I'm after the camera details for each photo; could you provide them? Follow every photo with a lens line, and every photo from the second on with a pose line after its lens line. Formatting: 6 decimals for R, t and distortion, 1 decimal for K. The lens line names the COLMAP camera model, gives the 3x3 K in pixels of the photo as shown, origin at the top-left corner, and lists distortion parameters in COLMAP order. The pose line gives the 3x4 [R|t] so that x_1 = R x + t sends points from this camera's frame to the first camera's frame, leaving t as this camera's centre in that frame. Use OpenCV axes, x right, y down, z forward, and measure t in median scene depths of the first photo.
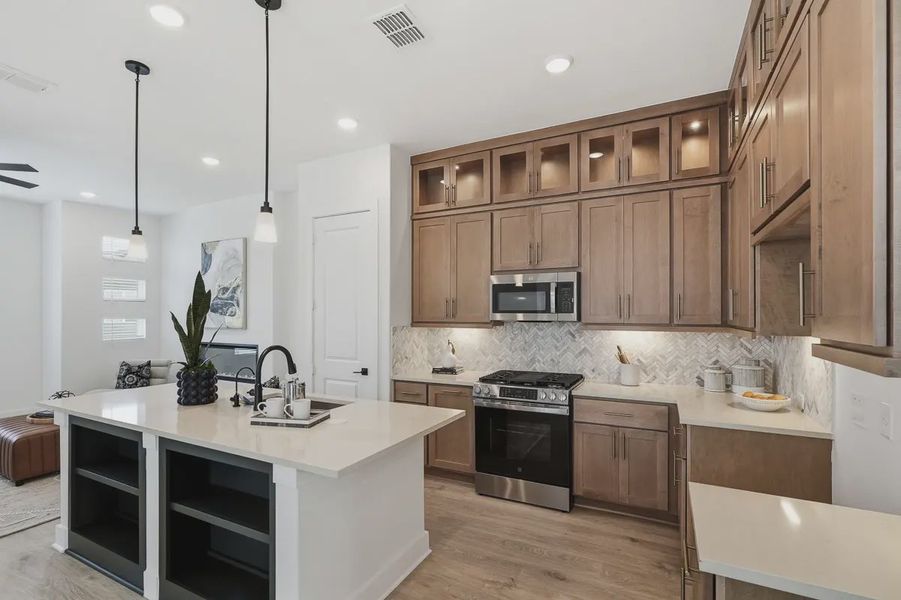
lens RADIAL K [[419.0, 0, 447.4], [0, 419.0, 313.7], [0, 0, 1]] dist [-0.013435, 0.003305]
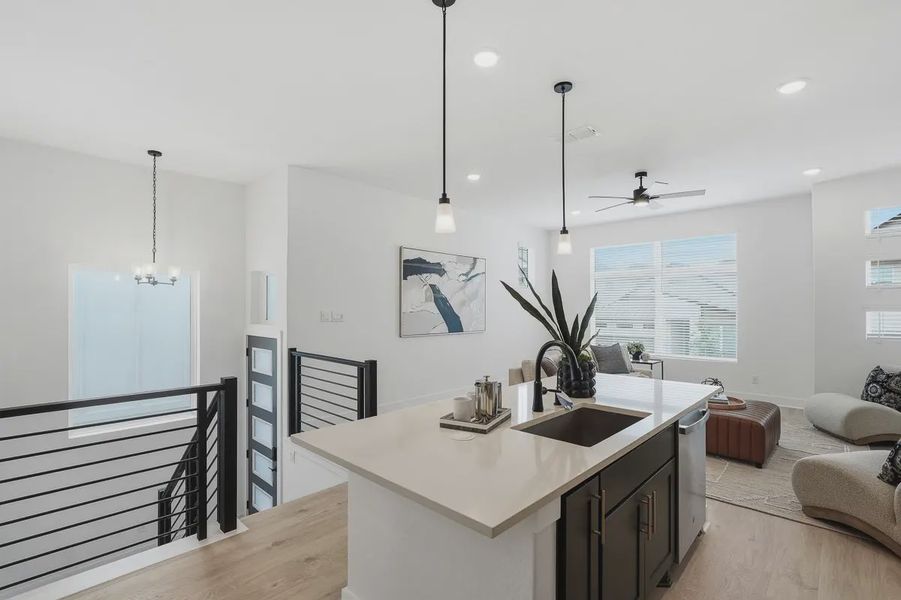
lens RADIAL K [[412.6, 0, 446.9], [0, 412.6, 308.9], [0, 0, 1]] dist [-0.015071, 0.006110]
pose [[-0.284654, 0.000079, -0.958630, 0.295138], [0.002628, 0.999996, -0.000698, 0.010322], [0.958627, -0.002718, -0.284653, 0.716399]]
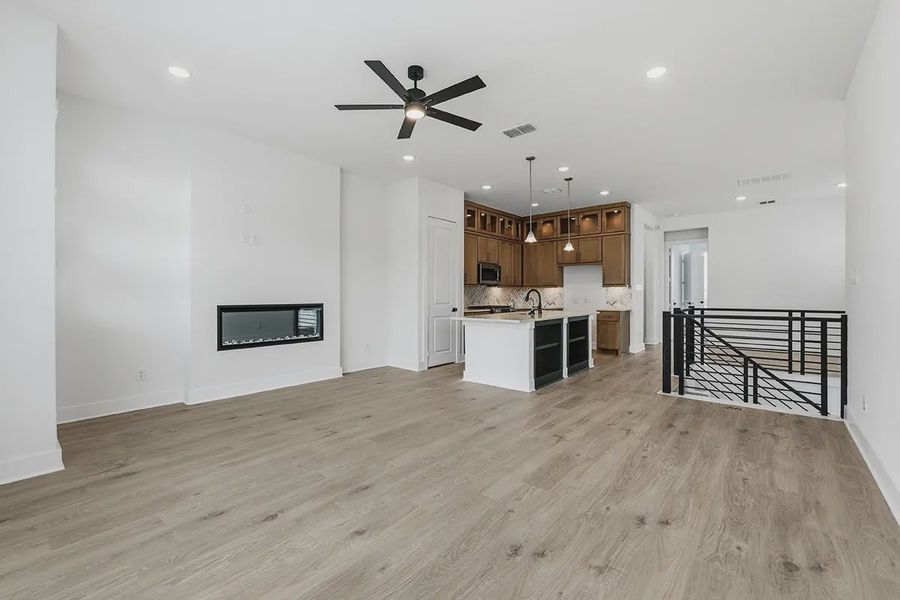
lens RADIAL K [[374.9, 0, 452.9], [0, 374.9, 296.0], [0, 0, 1]] dist [-0.002352, -0.000159]
pose [[0.226442, -0.004604, 0.974014, -1.911762], [-0.000845, 0.999988, 0.004923, 0.074125], [-0.974024, -0.001938, 0.226435, 0.669081]]
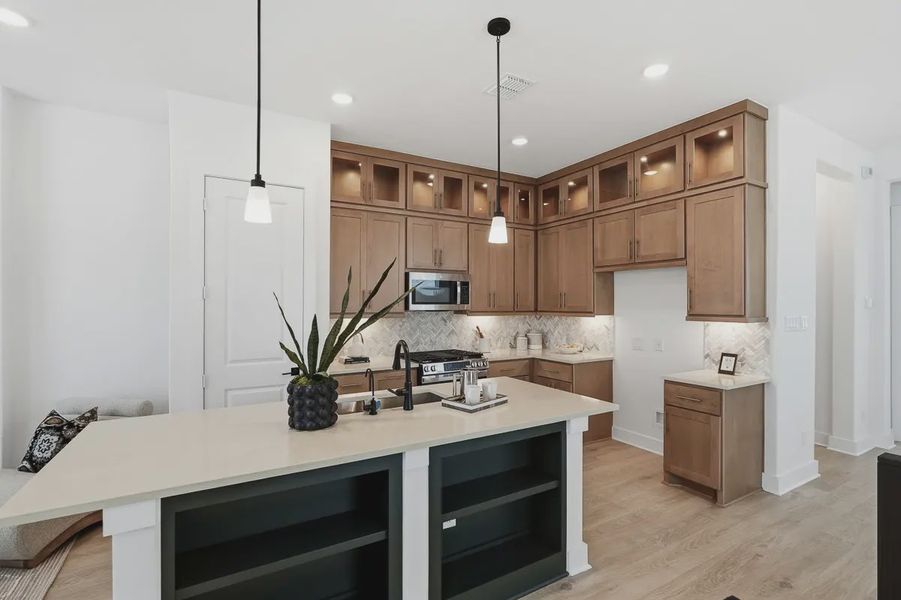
lens RADIAL K [[412.6, 0, 449.5], [0, 412.6, 304.0], [0, 0, 1]] dist [-0.015071, 0.006110]
pose [[0.541489, -0.002134, 0.840705, -0.788755], [-0.001458, 0.999993, 0.003477, -0.006210], [-0.840707, -0.003109, 0.541482, 0.281046]]
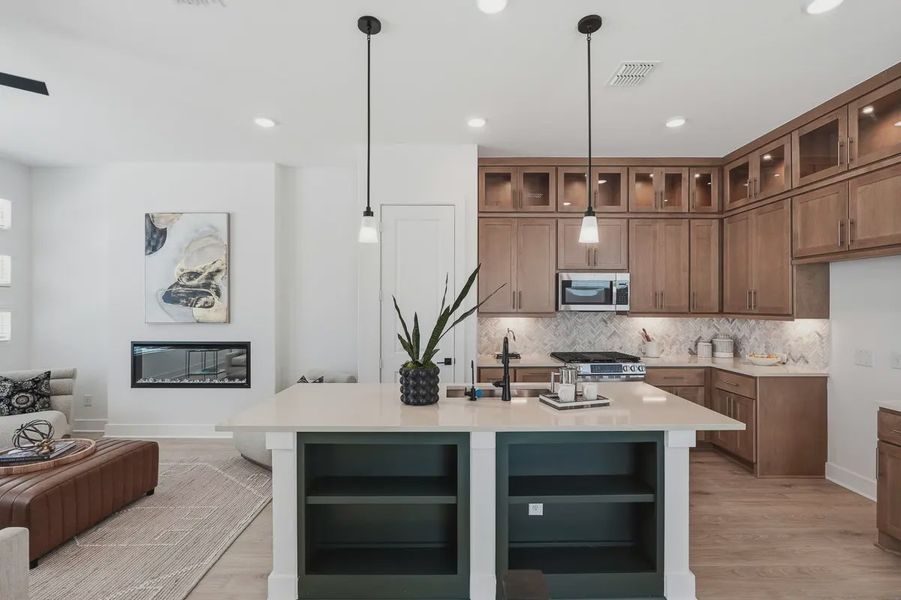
lens RADIAL K [[412.6, 0, 451.9], [0, 412.6, 304.3], [0, 0, 1]] dist [-0.015071, 0.006110]
pose [[0.884432, -0.001453, 0.466667, -0.699606], [-0.000471, 0.999992, 0.004006, -0.006611], [-0.466669, -0.003763, 0.884424, 0.108054]]
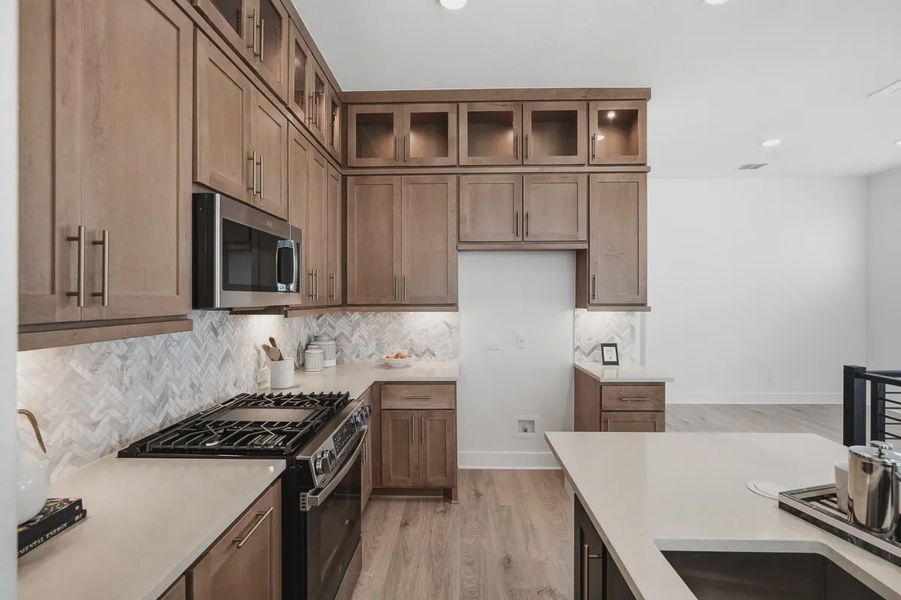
lens RADIAL K [[412.6, 0, 451.1], [0, 412.6, 299.1], [0, 0, 1]] dist [-0.015071, 0.006110]
pose [[-0.440962, -0.004634, 0.897514, -0.336561], [-0.000441, 0.999988, 0.004946, 0.005166], [-0.897525, 0.001785, -0.440959, 0.956767]]
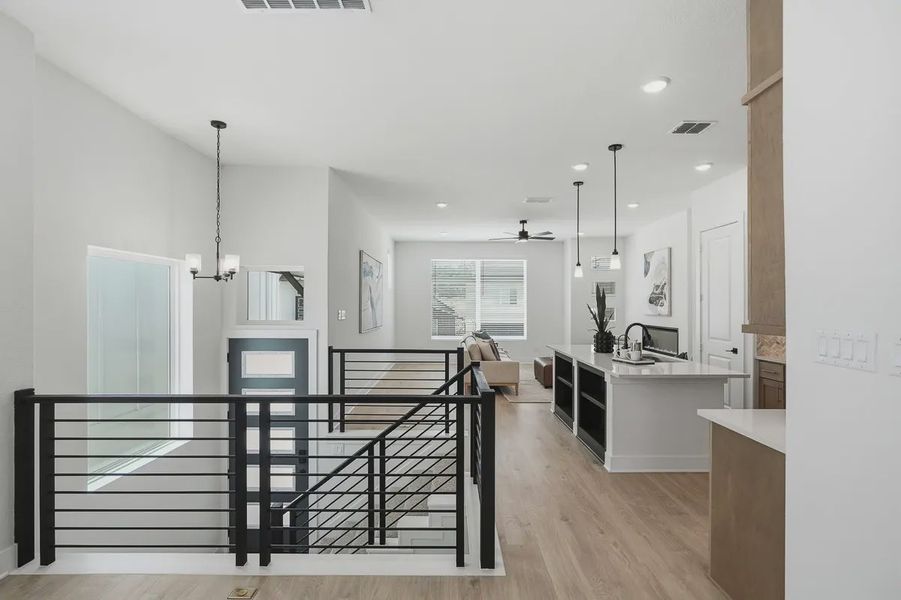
lens RADIAL K [[412.6, 0, 449.3], [0, 412.6, 302.1], [0, 0, 1]] dist [-0.015071, 0.006110]
pose [[0.460774, -0.006219, -0.887496, 0.527196], [0.002280, 0.999980, -0.005824, -0.002131], [0.887514, 0.000660, 0.460779, -0.342491]]
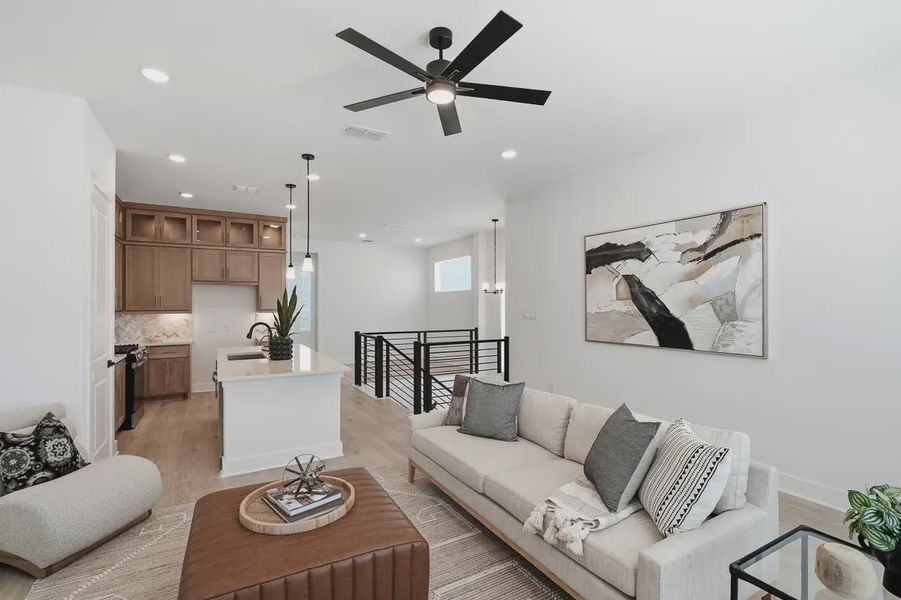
lens RADIAL K [[412.6, 0, 450.4], [0, 412.6, 305.5], [0, 0, 1]] dist [-0.015071, 0.006110]
pose [[-0.841554, -0.000864, 0.540173, -1.483987], [-0.001339, 0.999999, -0.000487, -0.000051], [-0.540172, -0.001133, -0.841554, 1.460092]]
